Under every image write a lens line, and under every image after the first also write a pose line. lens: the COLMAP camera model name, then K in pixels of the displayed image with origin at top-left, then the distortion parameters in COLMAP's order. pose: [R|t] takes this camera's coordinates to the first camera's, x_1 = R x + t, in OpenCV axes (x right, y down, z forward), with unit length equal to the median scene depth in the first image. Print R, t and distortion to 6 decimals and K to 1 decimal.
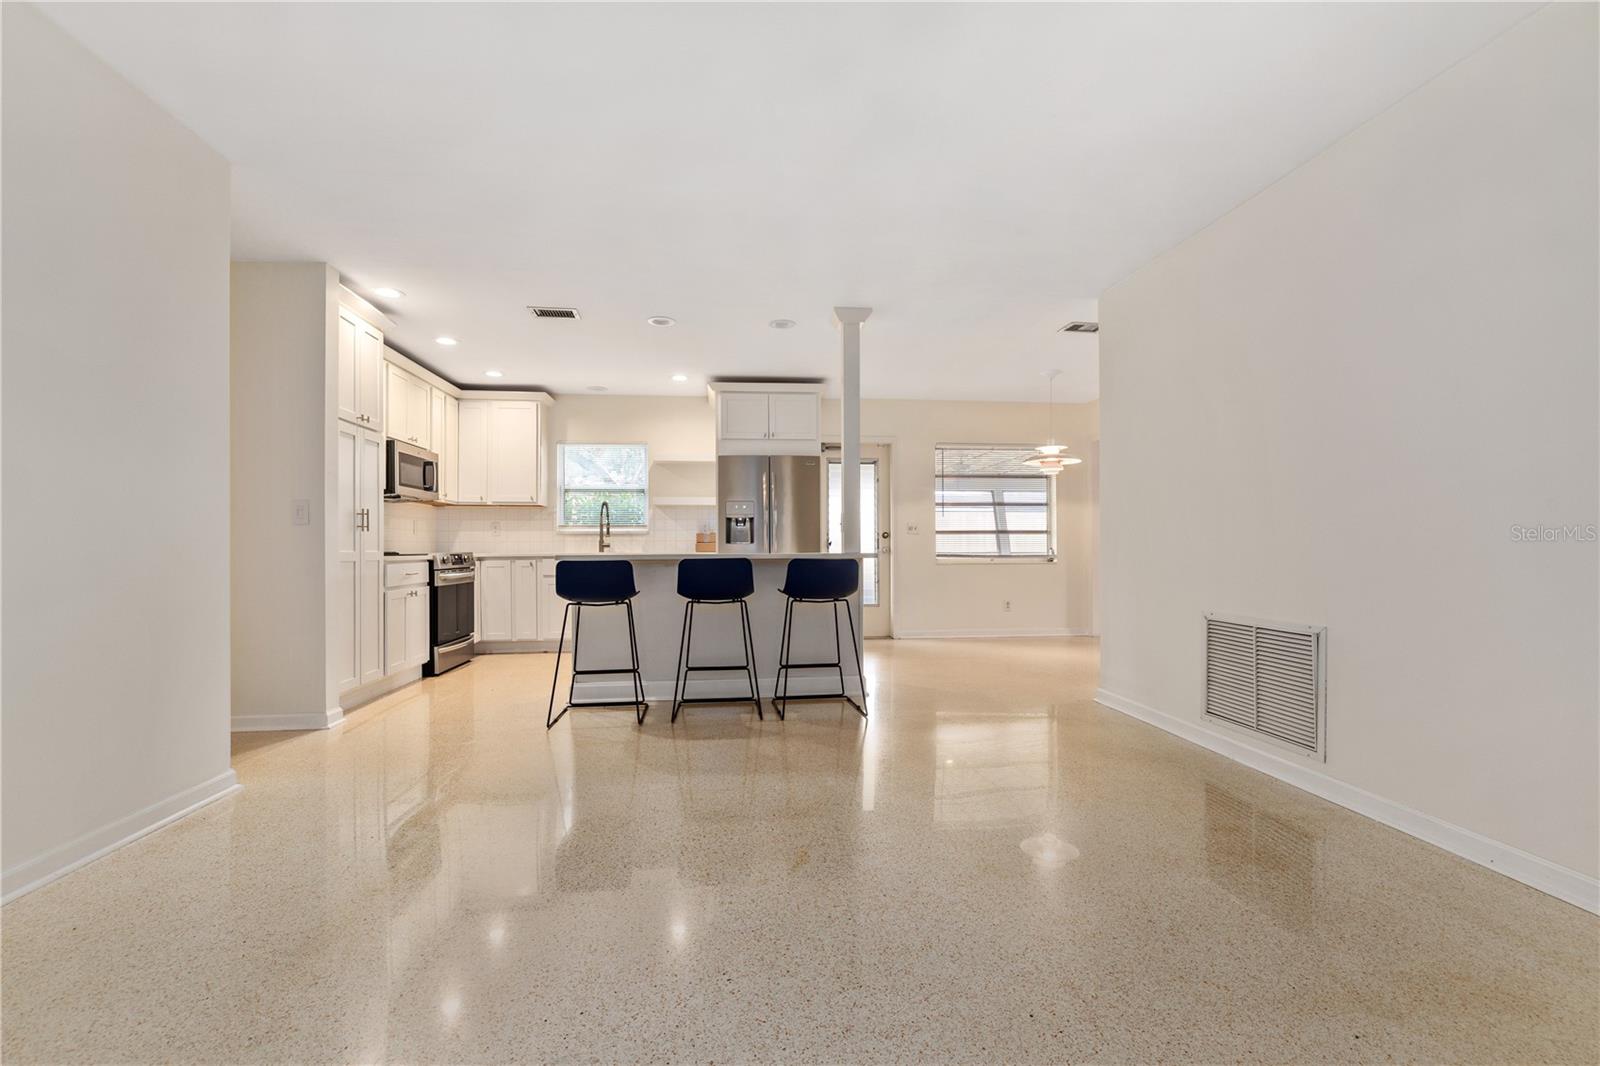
lens RADIAL K [[670.2, 0, 786.9], [0, 670.2, 534.0], [0, 0, 1]] dist [-0.001180, -0.000242]
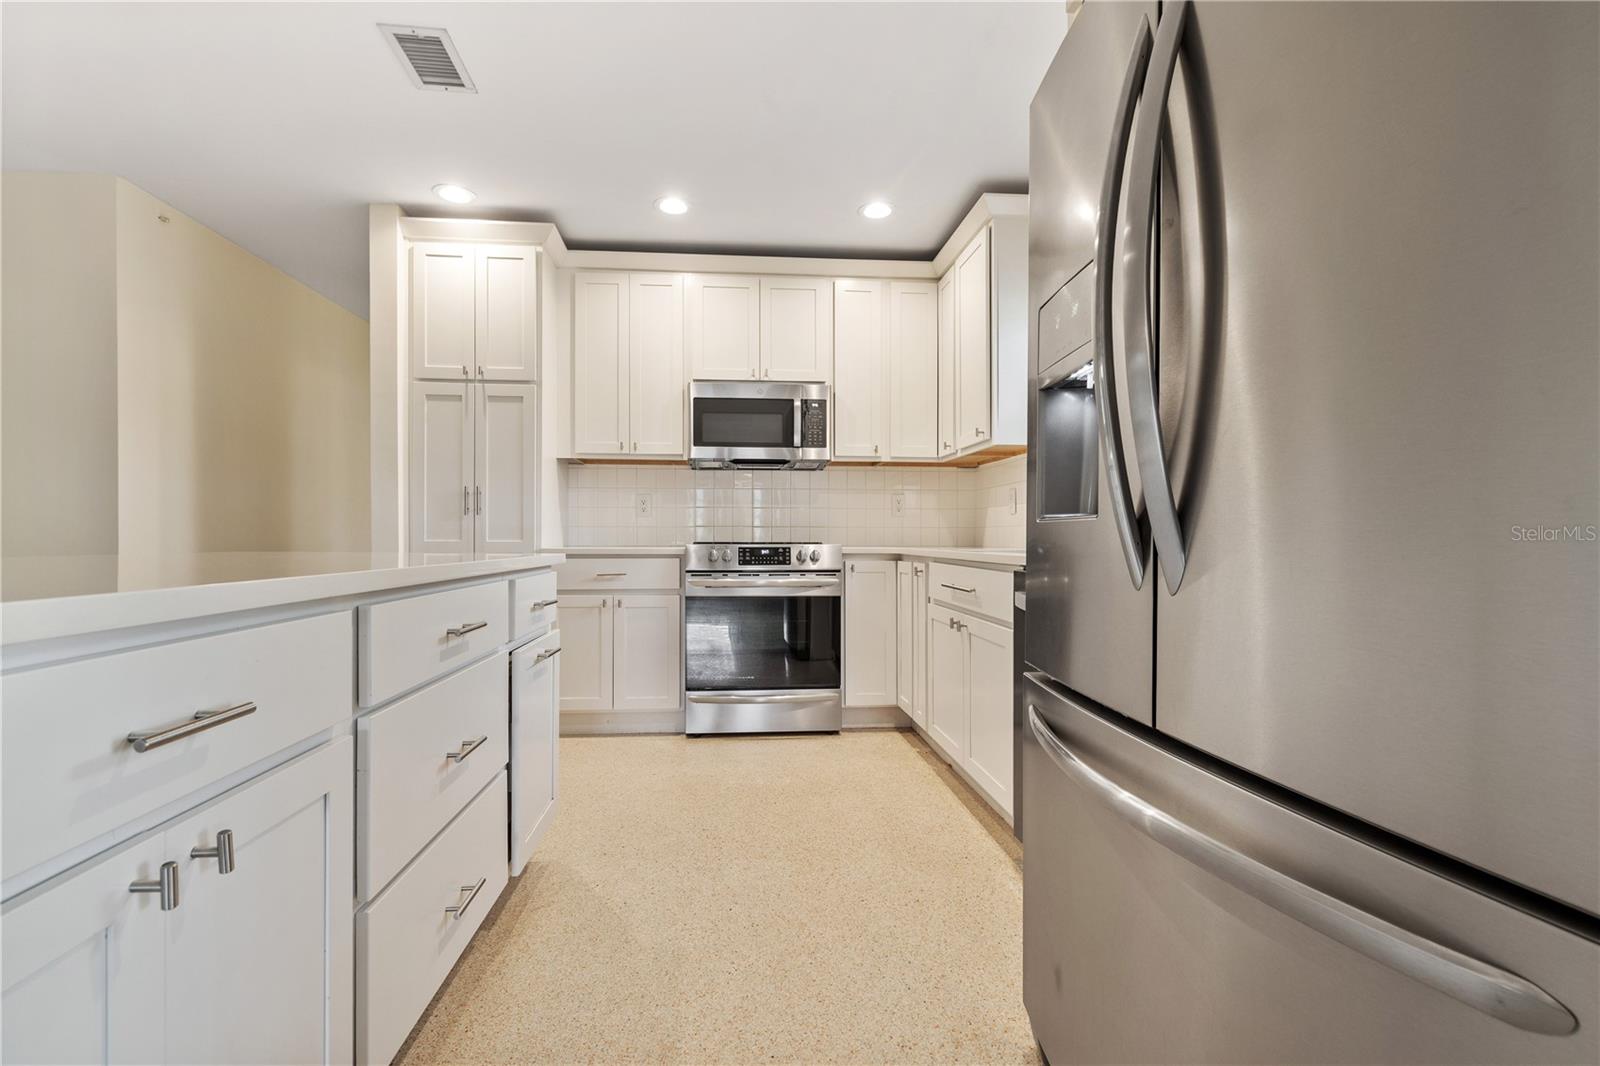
lens RADIAL K [[700.7, 0, 800.0], [0, 700.7, 533.0], [0, 0, 1]] dist [0.001799, 0.000080]
pose [[0.000253, -0.000035, -1.000000, 0.122039], [0.014642, 0.999893, -0.000031, 0.016889], [0.999893, -0.014642, 0.000254, 0.923706]]
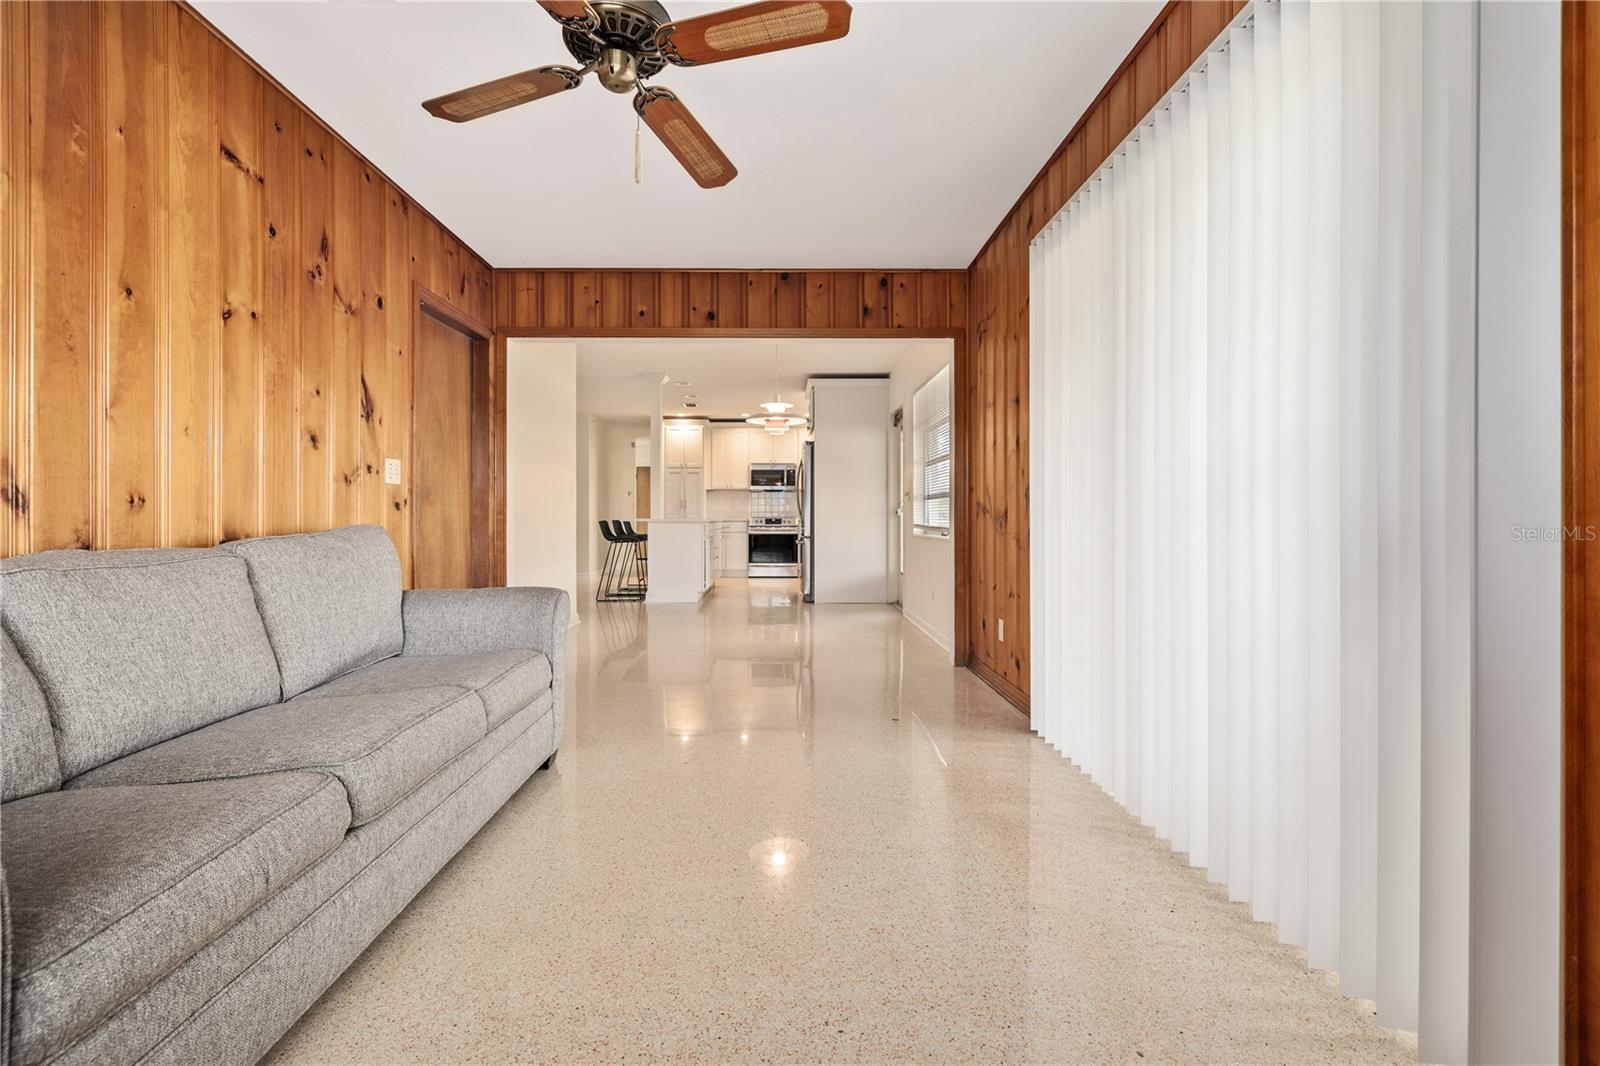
lens RADIAL K [[670.2, 0, 786.9], [0, 670.2, 534.0], [0, 0, 1]] dist [-0.001180, -0.000242]
pose [[-0.088537, 0.029029, -0.995650, 1.260988], [0.018448, 0.999452, 0.027499, 0.019869], [0.995902, -0.015933, -0.089024, 1.080268]]
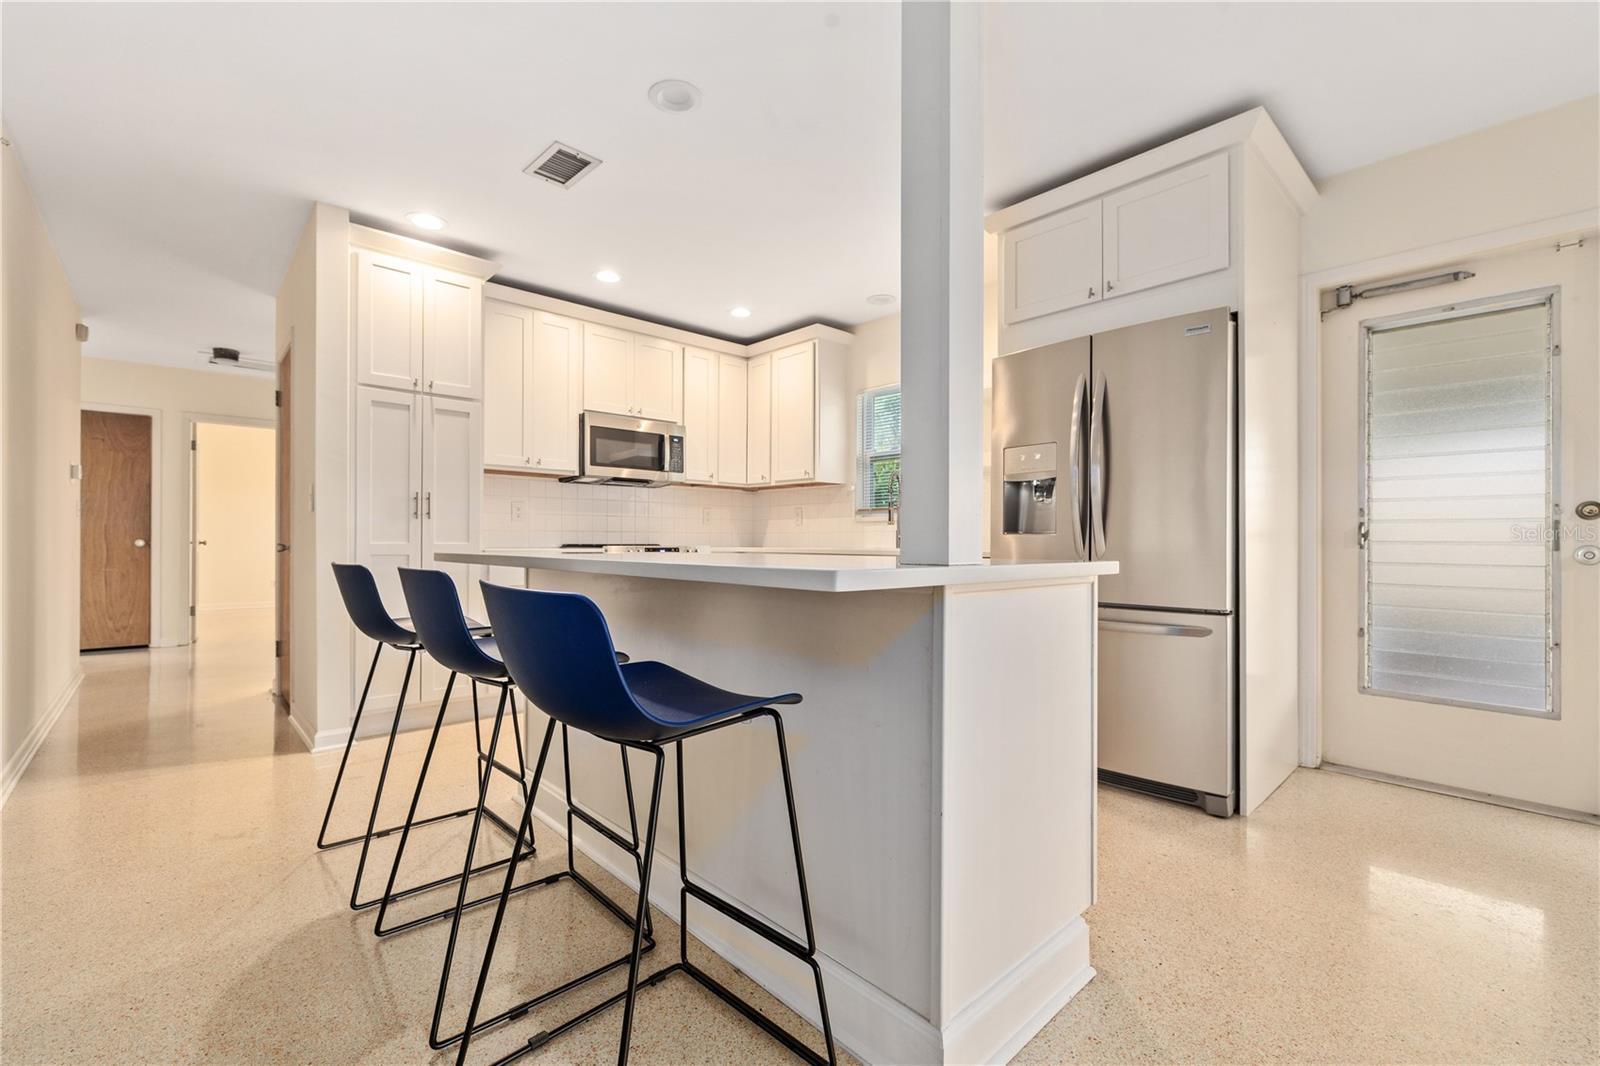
lens RADIAL K [[670.2, 0, 786.9], [0, 670.2, 534.0], [0, 0, 1]] dist [-0.001180, -0.000242]
pose [[0.602042, -0.001719, -0.798463, 0.204709], [0.006439, 0.999976, 0.002702, 0.012202], [0.798439, -0.006768, 0.602038, 0.569536]]
